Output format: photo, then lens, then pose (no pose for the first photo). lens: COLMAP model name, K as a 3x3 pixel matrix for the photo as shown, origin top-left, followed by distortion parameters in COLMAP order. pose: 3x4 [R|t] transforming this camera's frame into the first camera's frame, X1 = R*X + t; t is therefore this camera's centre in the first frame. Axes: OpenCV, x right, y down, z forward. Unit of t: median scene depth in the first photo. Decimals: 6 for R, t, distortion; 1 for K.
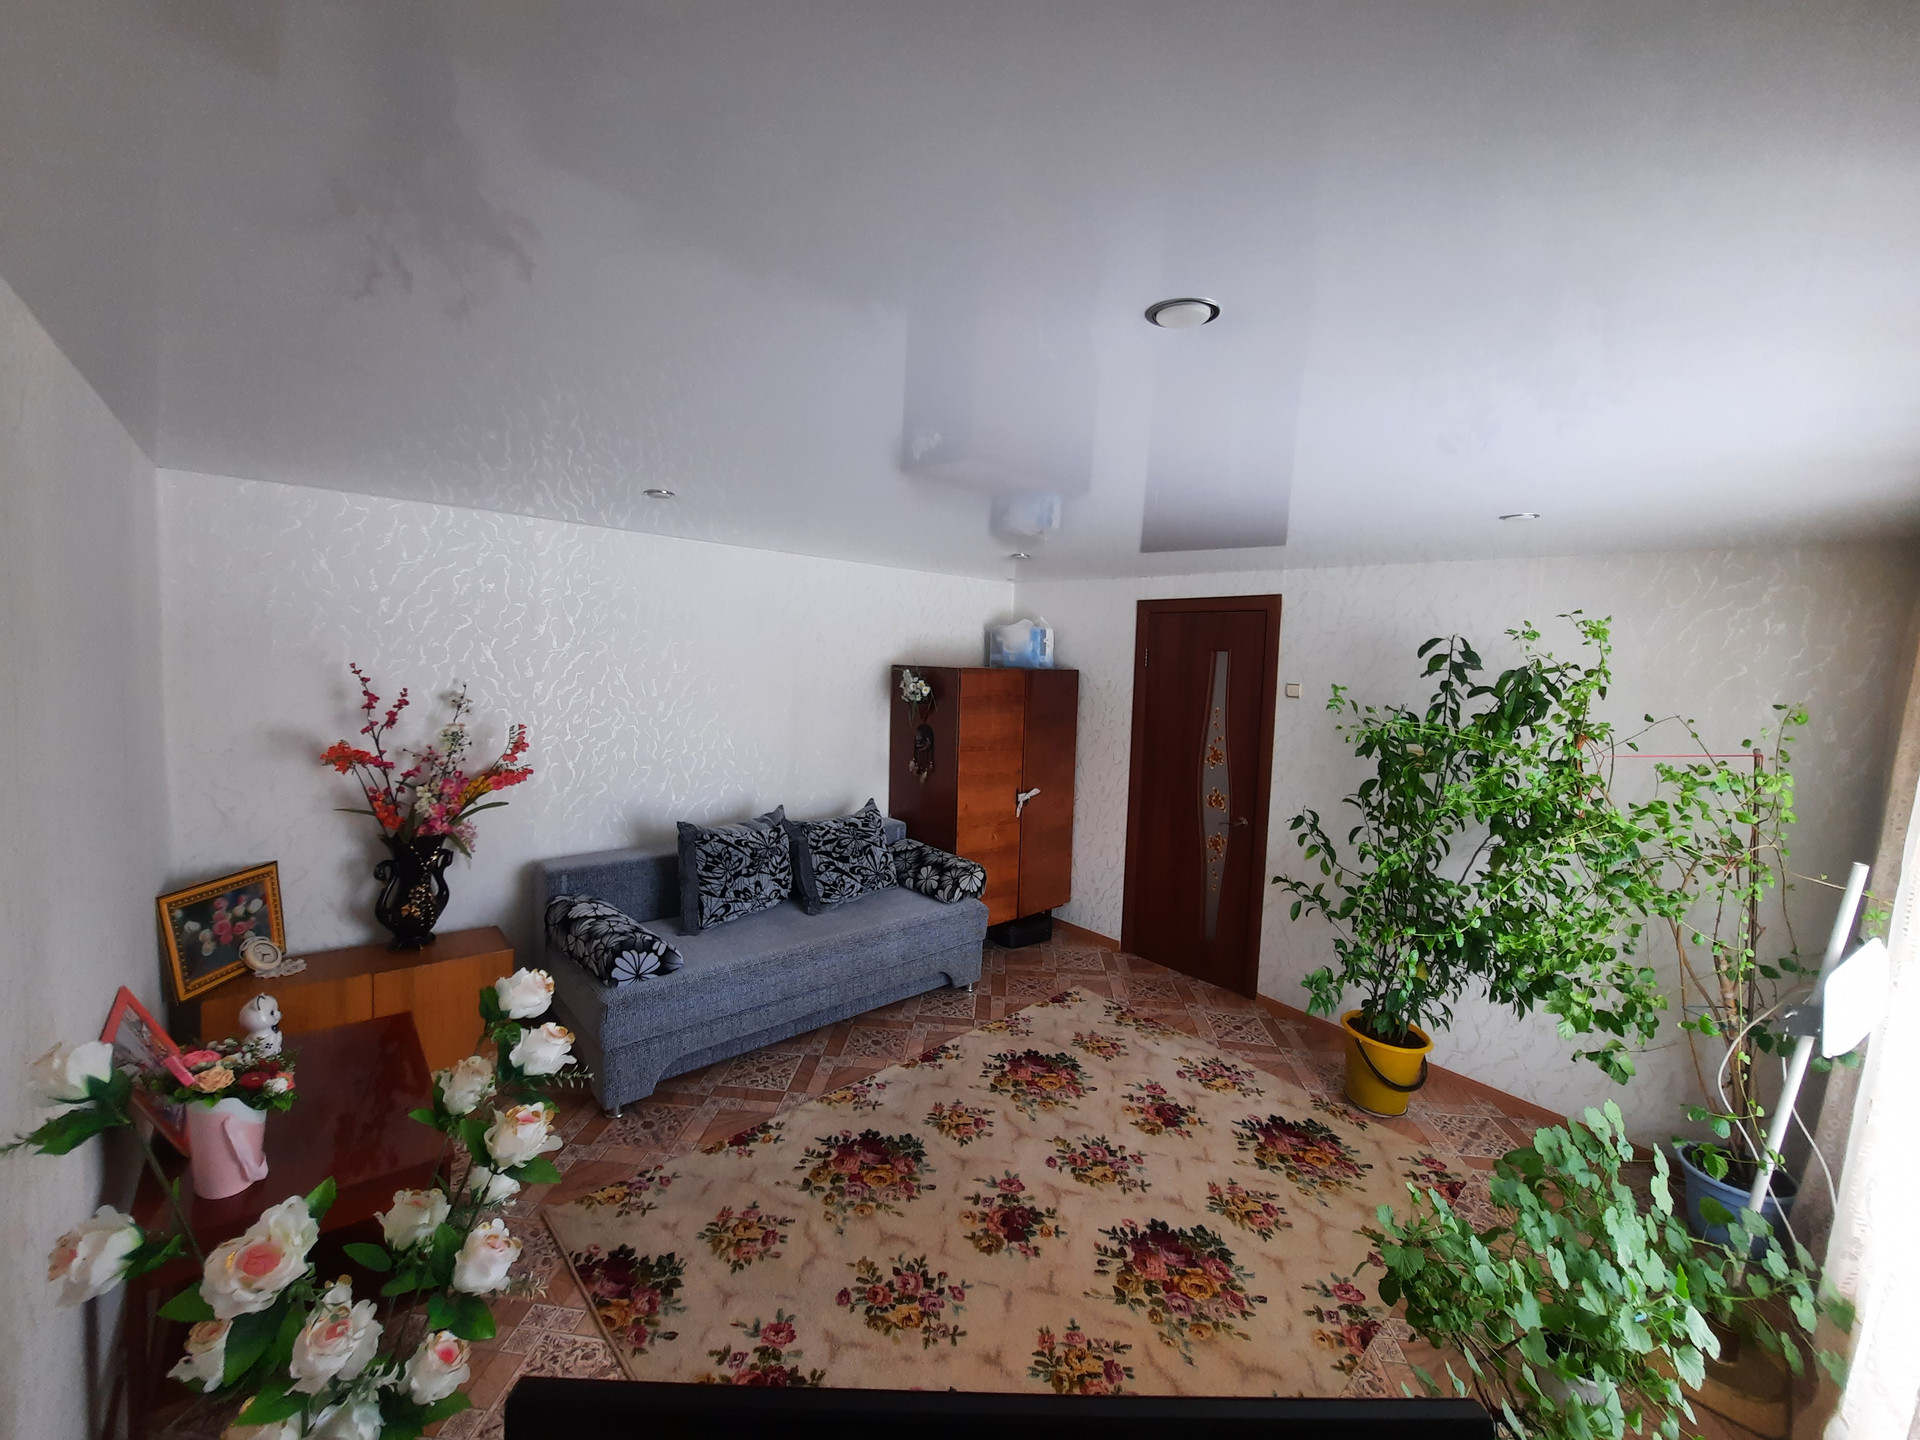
lens RADIAL K [[767.0, 0, 960.3], [0, 767.0, 724.9], [0, 0, 1]] dist [-0.000278, -0.000015]
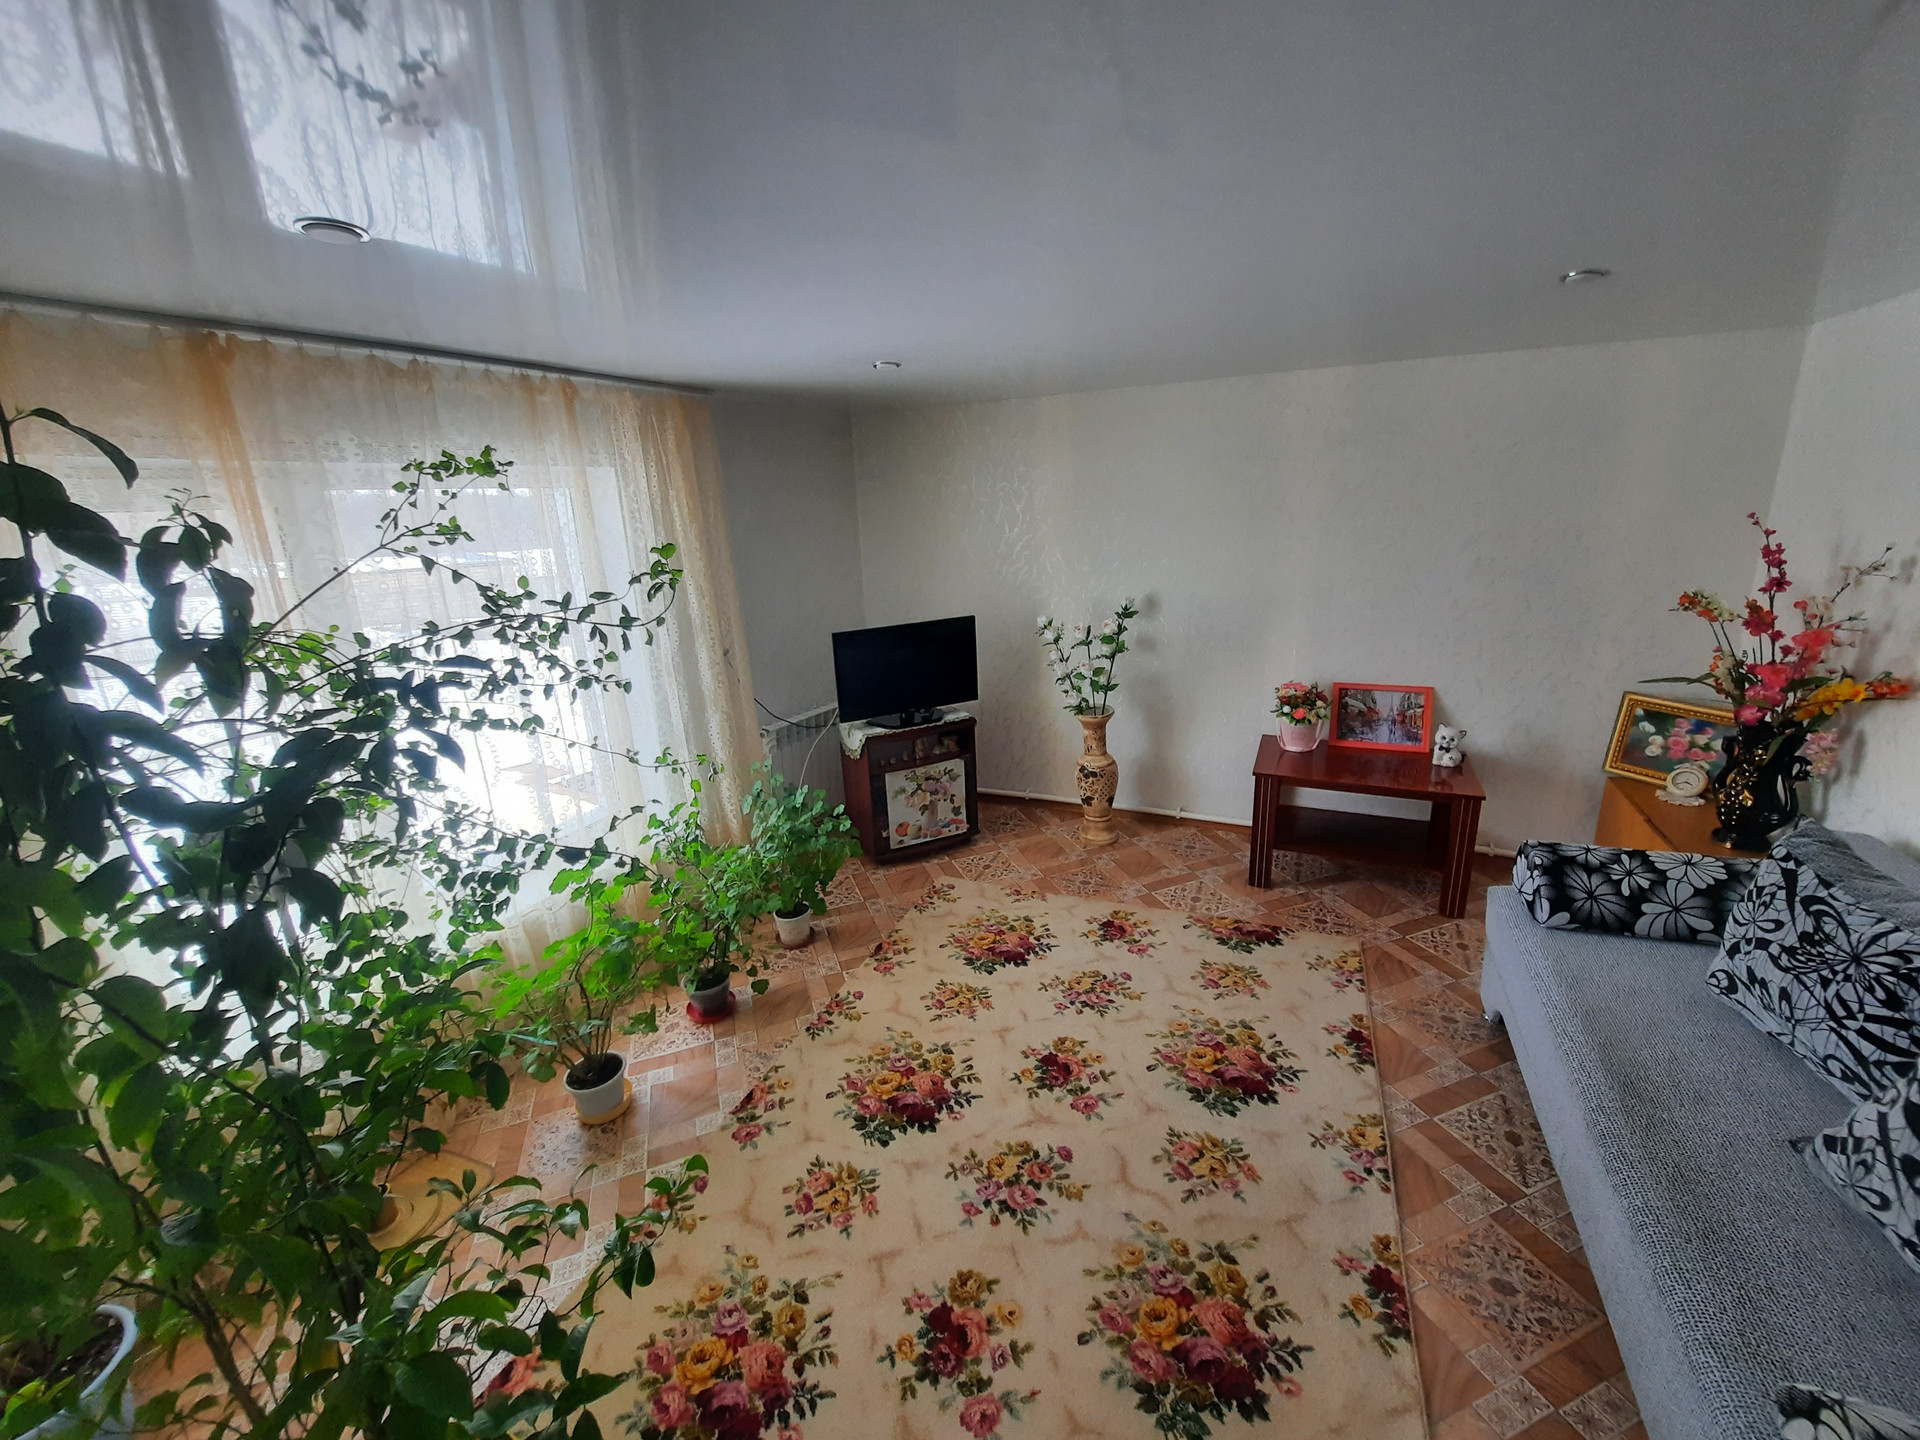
lens RADIAL K [[767.0, 0, 966.1], [0, 767.0, 720.7], [0, 0, 1]] dist [-0.000278, -0.000015]
pose [[-0.910426, 0.104255, -0.400319, 0.530914], [-0.044156, 0.937700, 0.344628, -0.134689], [0.411309, 0.331435, -0.849103, 1.624889]]
